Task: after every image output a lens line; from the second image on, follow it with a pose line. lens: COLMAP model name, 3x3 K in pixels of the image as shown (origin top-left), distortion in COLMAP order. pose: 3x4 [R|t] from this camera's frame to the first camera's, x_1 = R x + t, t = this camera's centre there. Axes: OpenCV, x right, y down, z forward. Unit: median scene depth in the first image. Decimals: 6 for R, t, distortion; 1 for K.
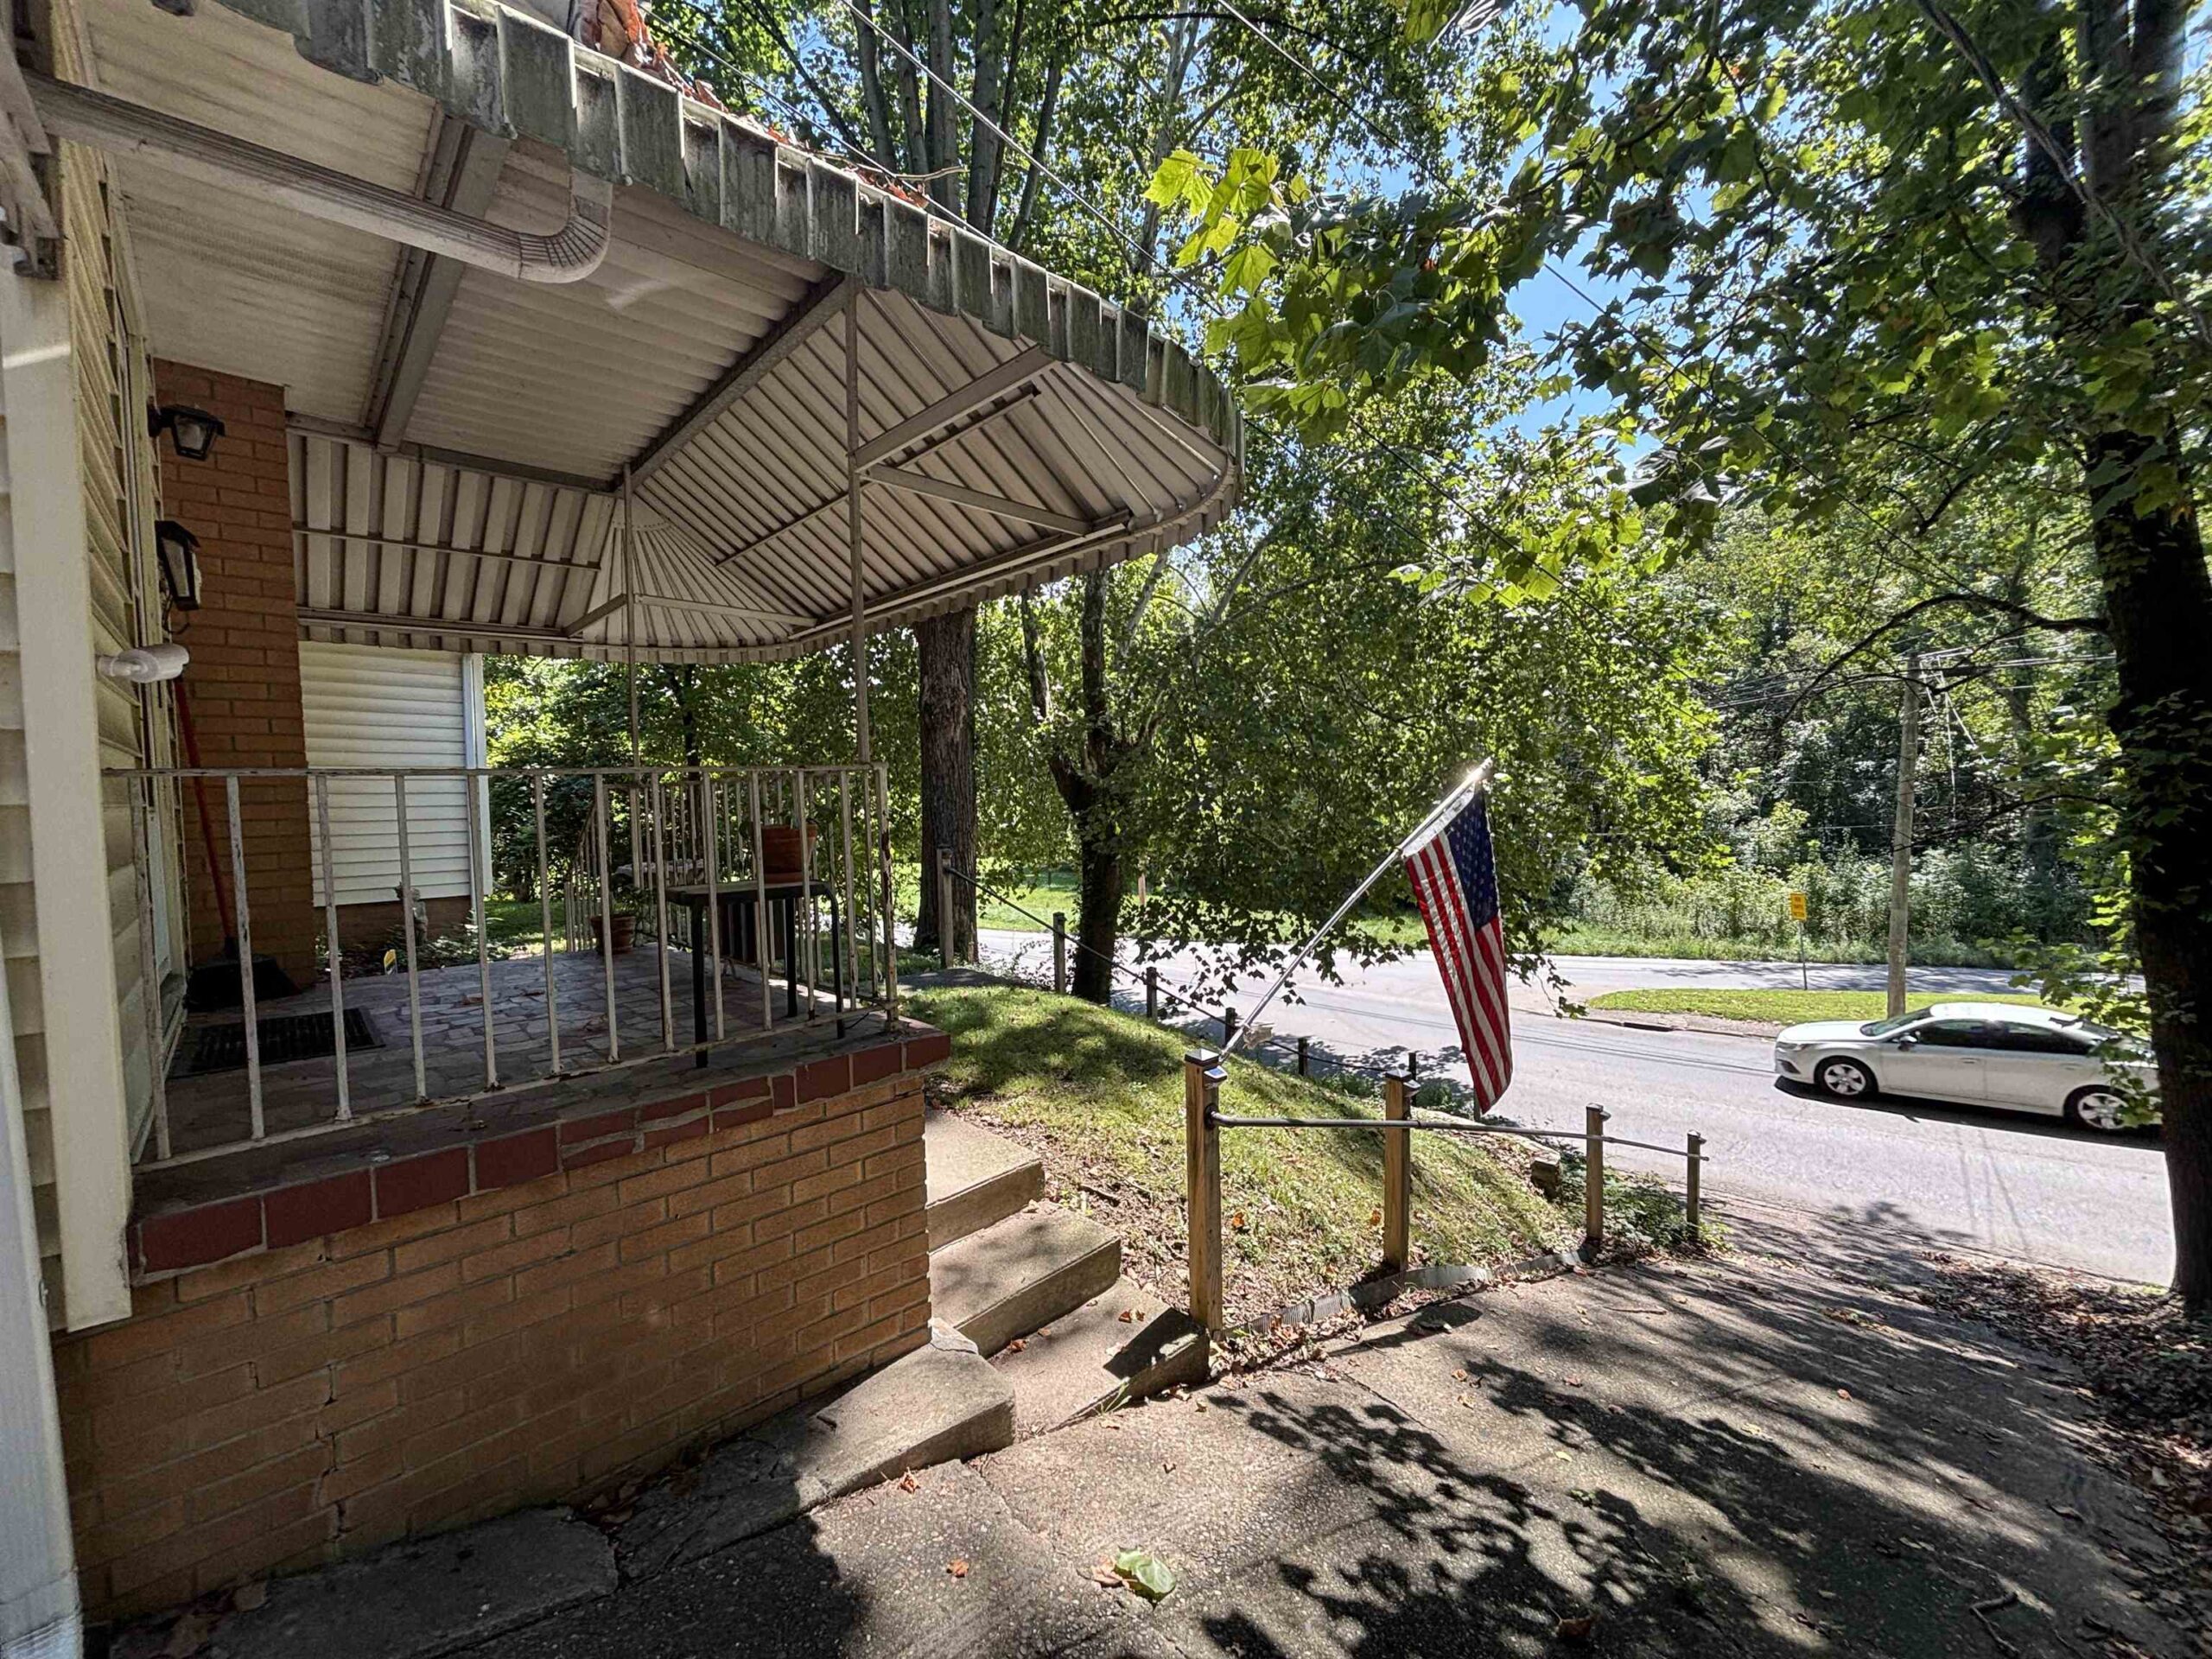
lens RADIAL K [[900.0, 0, 1105.0], [0, 900.0, 833.2], [0, 0, 1]] dist [-0.001648, -0.000418]
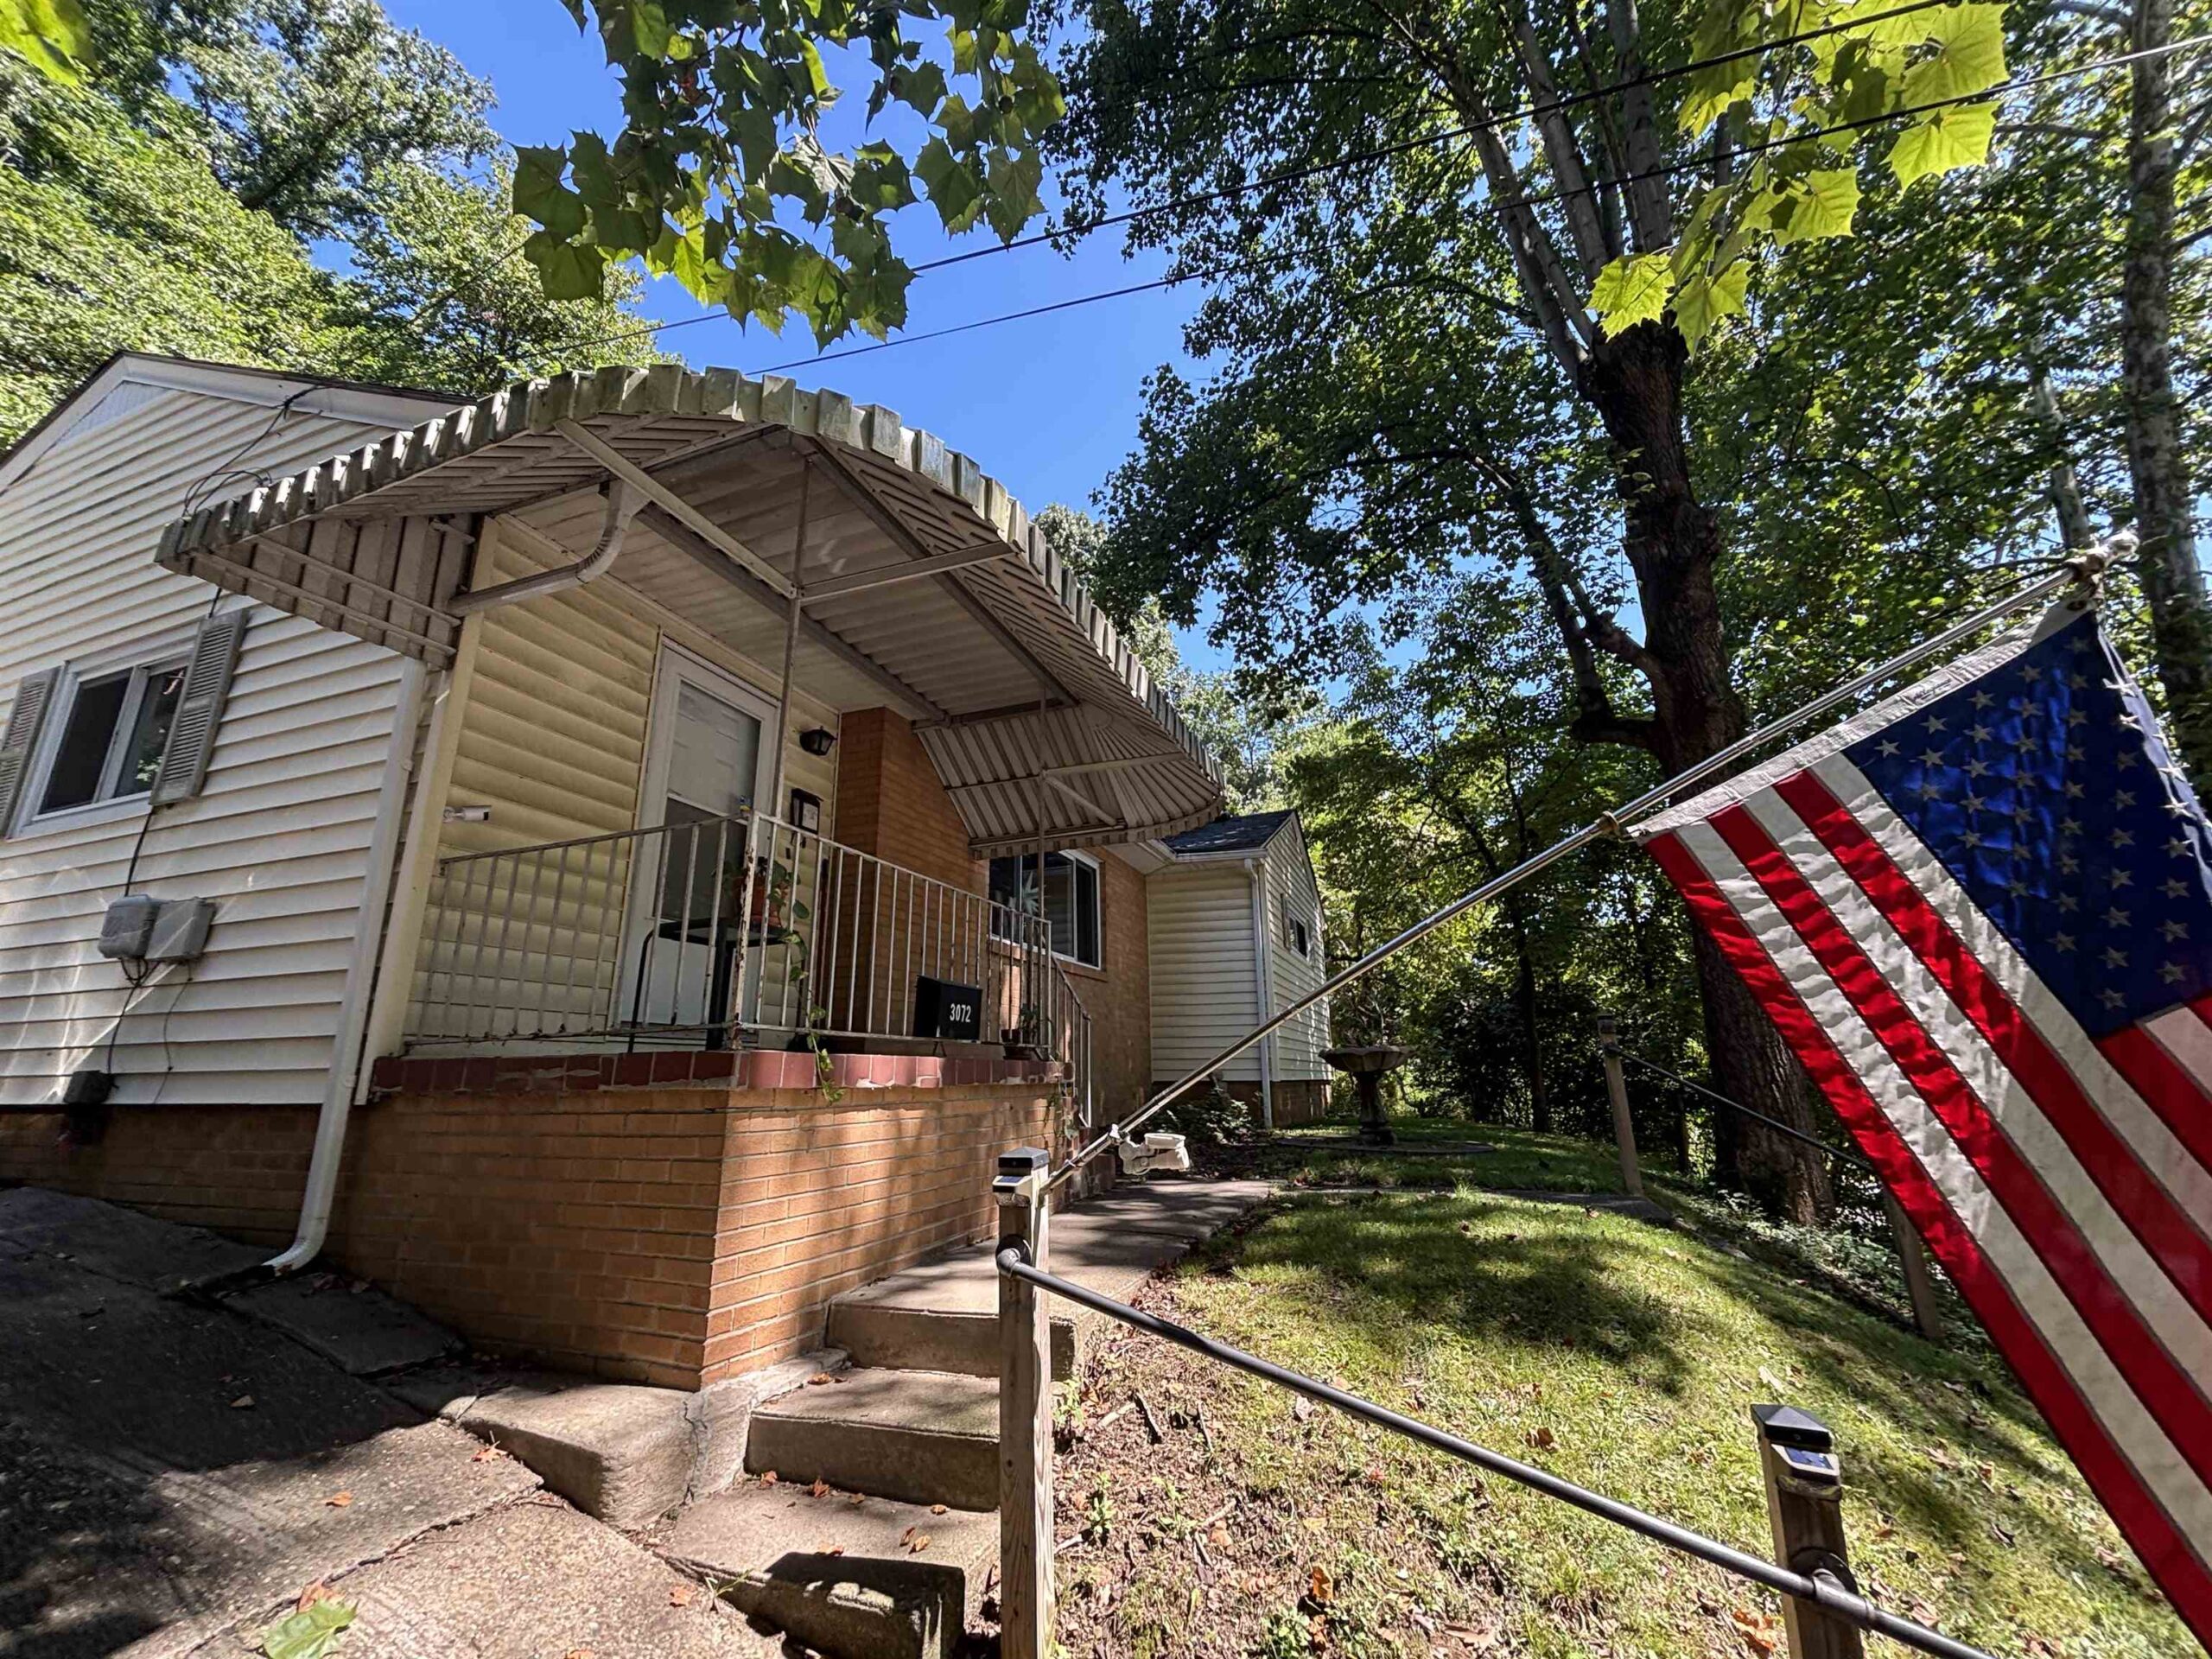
lens RADIAL K [[900.0, 0, 1105.0], [0, 900.0, 833.2], [0, 0, 1]] dist [-0.001648, -0.000418]
pose [[0.431164, -0.210652, -0.877339, 1.073028], [-0.034573, 0.967793, -0.249361, 0.256097], [0.901611, 0.137848, 0.409994, 1.061614]]
